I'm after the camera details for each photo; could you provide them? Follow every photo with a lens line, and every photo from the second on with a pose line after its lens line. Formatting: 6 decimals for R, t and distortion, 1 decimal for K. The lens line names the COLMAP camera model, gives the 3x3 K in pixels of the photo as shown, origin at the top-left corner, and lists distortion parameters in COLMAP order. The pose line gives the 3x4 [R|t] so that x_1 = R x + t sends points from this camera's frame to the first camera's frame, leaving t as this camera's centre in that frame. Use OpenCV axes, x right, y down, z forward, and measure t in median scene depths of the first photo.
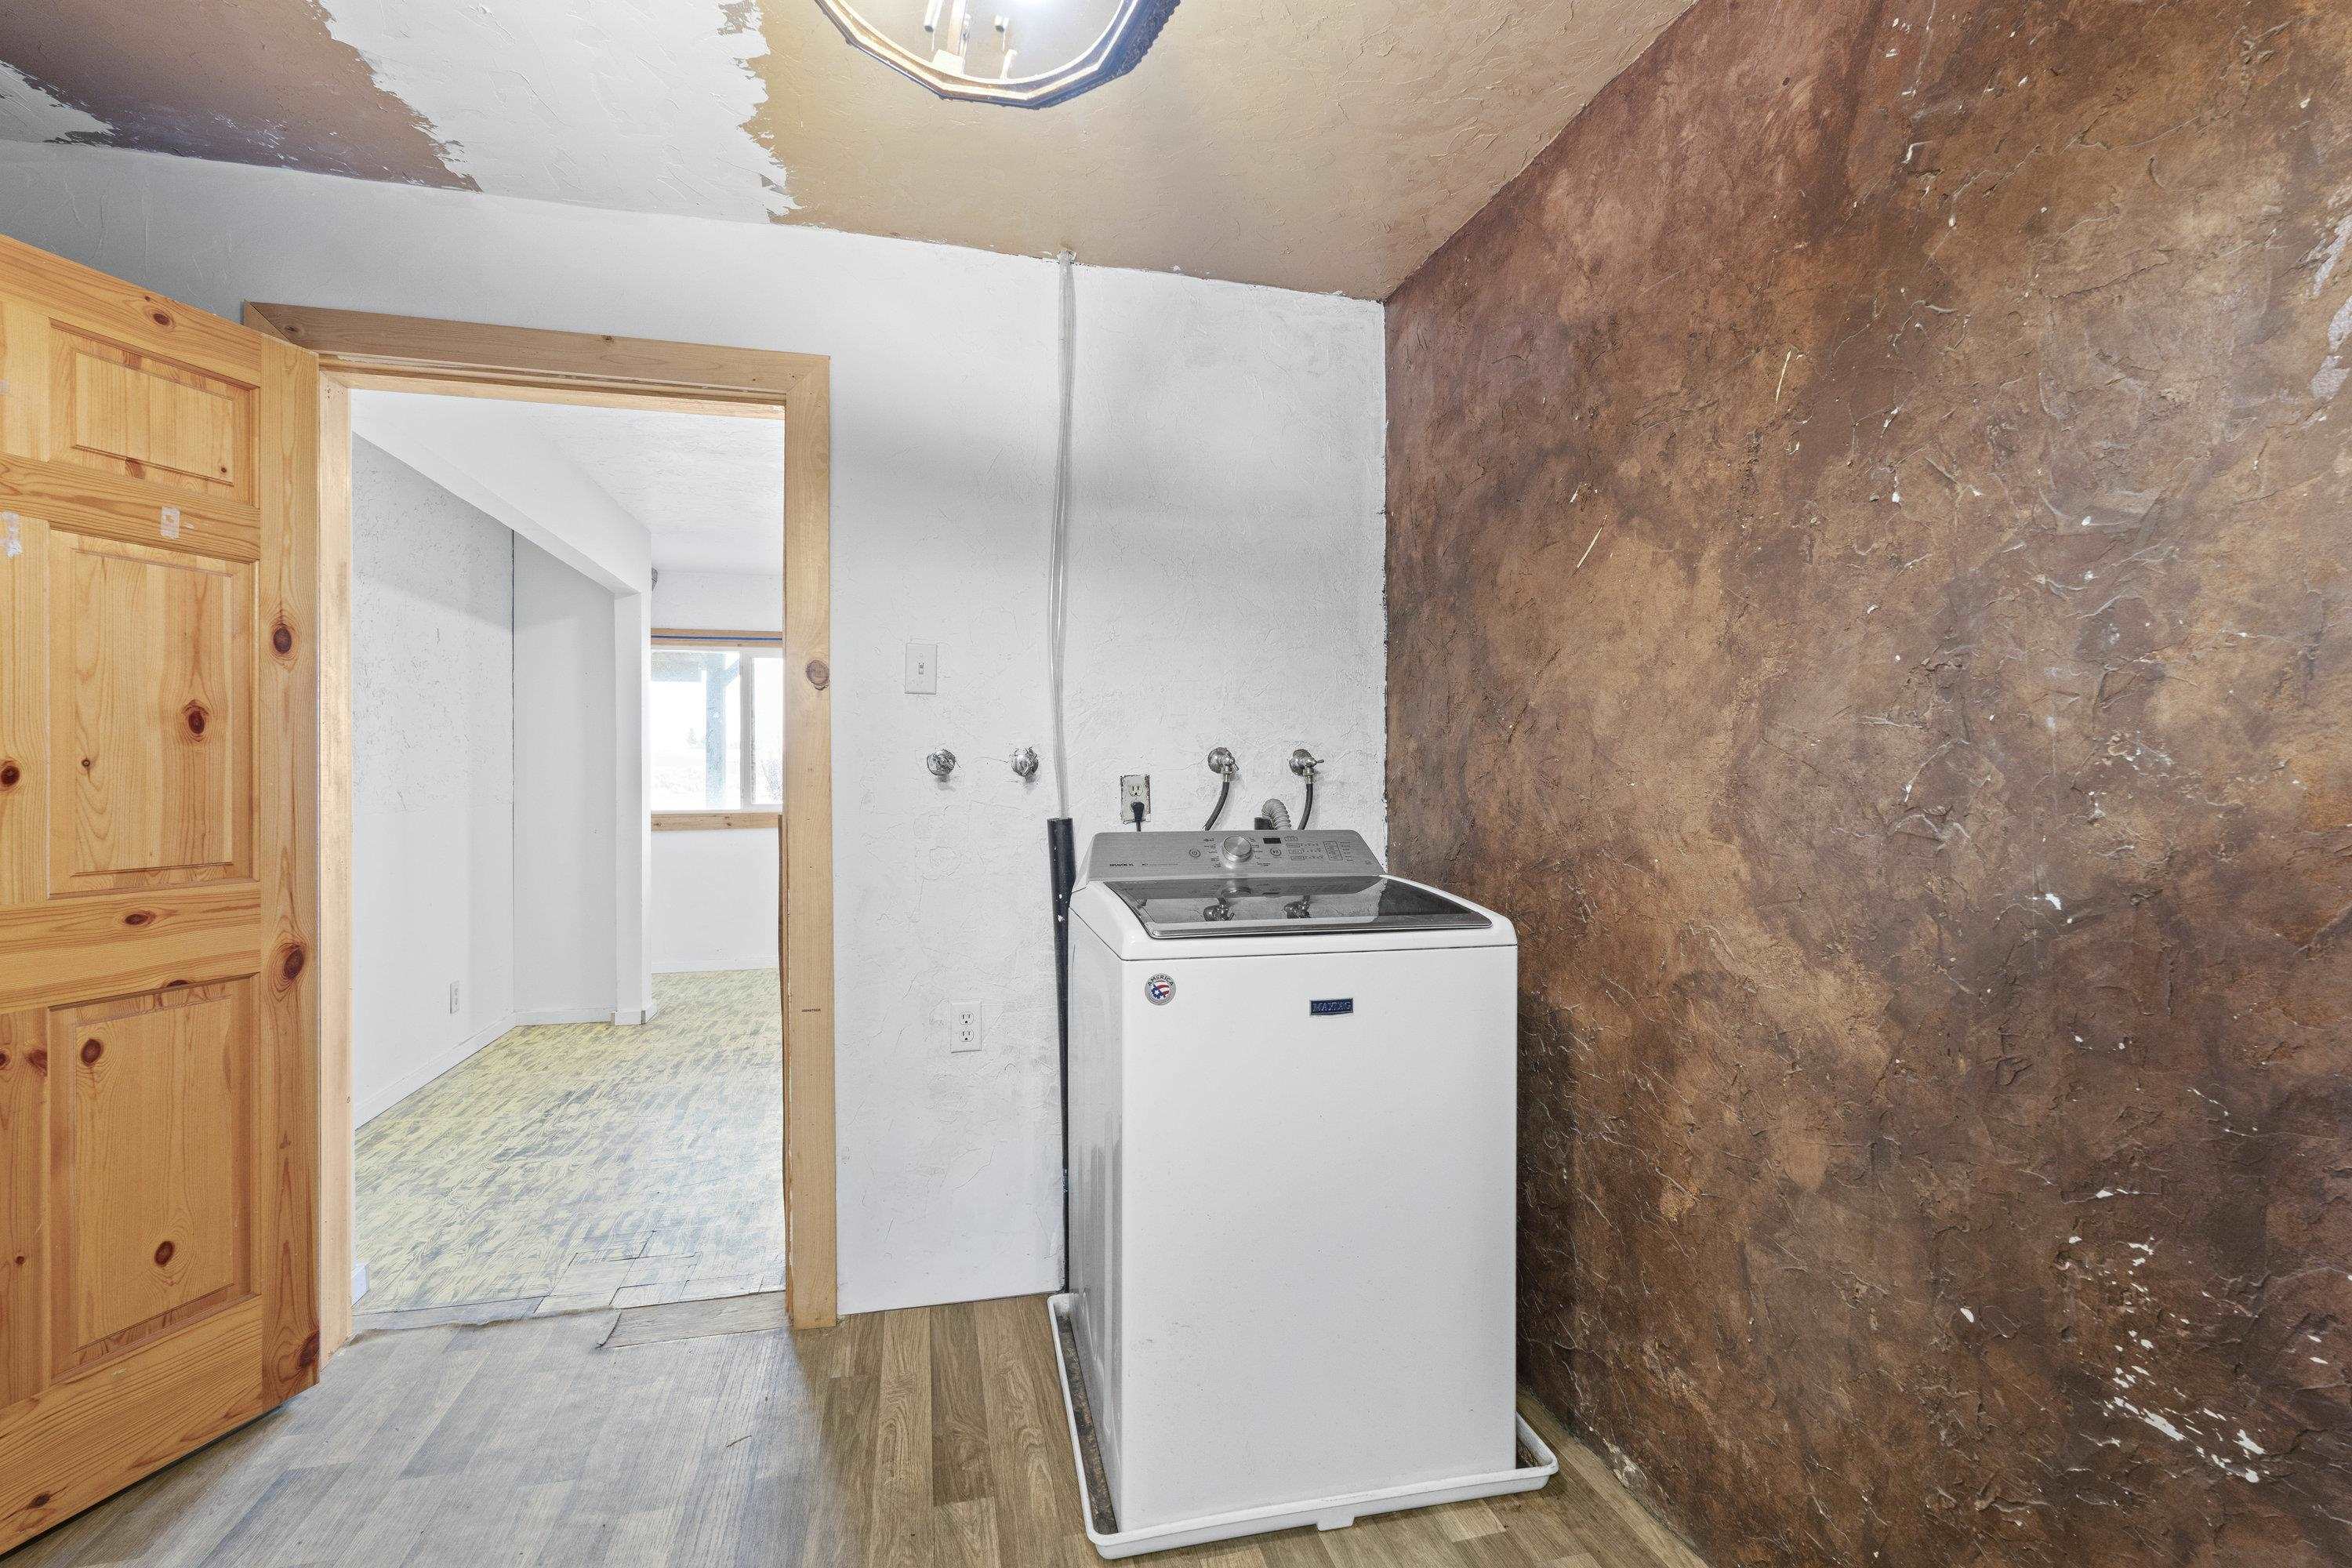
lens RADIAL K [[1069.5, 0, 1177.3], [0, 1069.5, 776.4], [0, 0, 1]] dist [-0.010568, -0.000174]
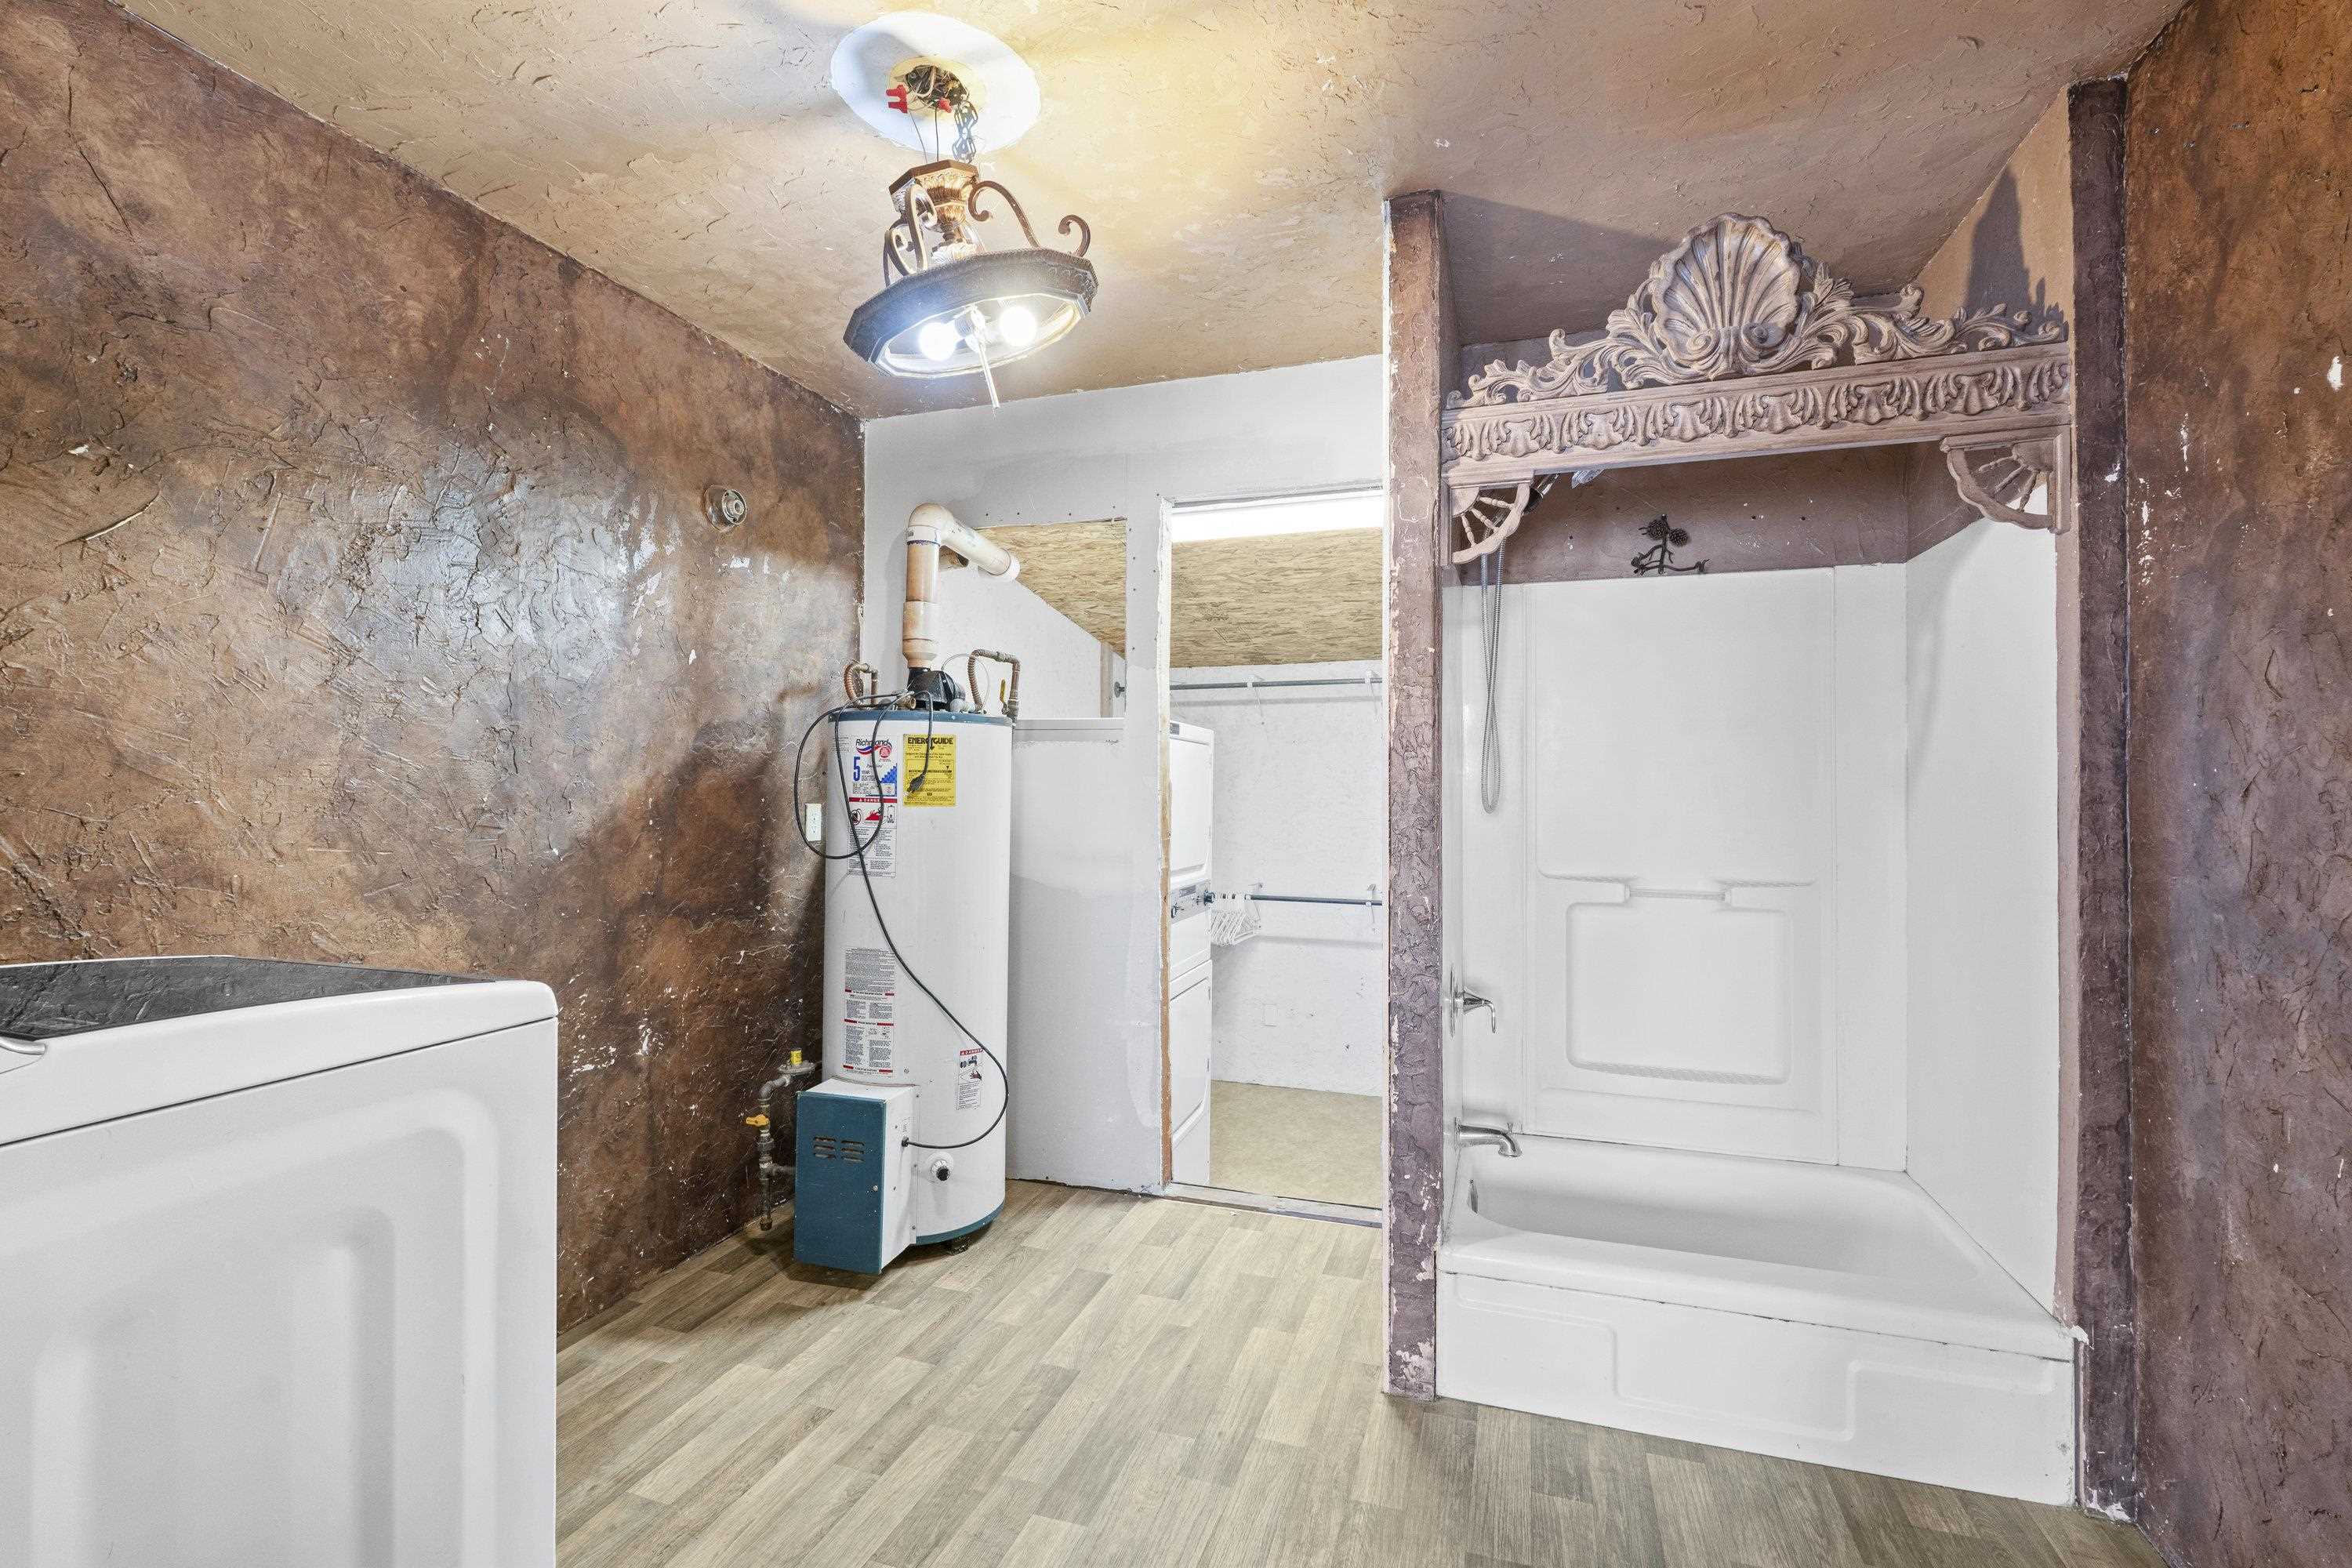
lens RADIAL K [[1069.5, 0, 1173.9], [0, 1069.5, 782.9], [0, 0, 1]] dist [-0.010568, -0.000174]
pose [[-0.850968, -0.001408, 0.525216, -1.057313], [-0.003076, 0.999993, -0.002303, -0.013396], [-0.525208, -0.003576, -0.850966, 1.734156]]
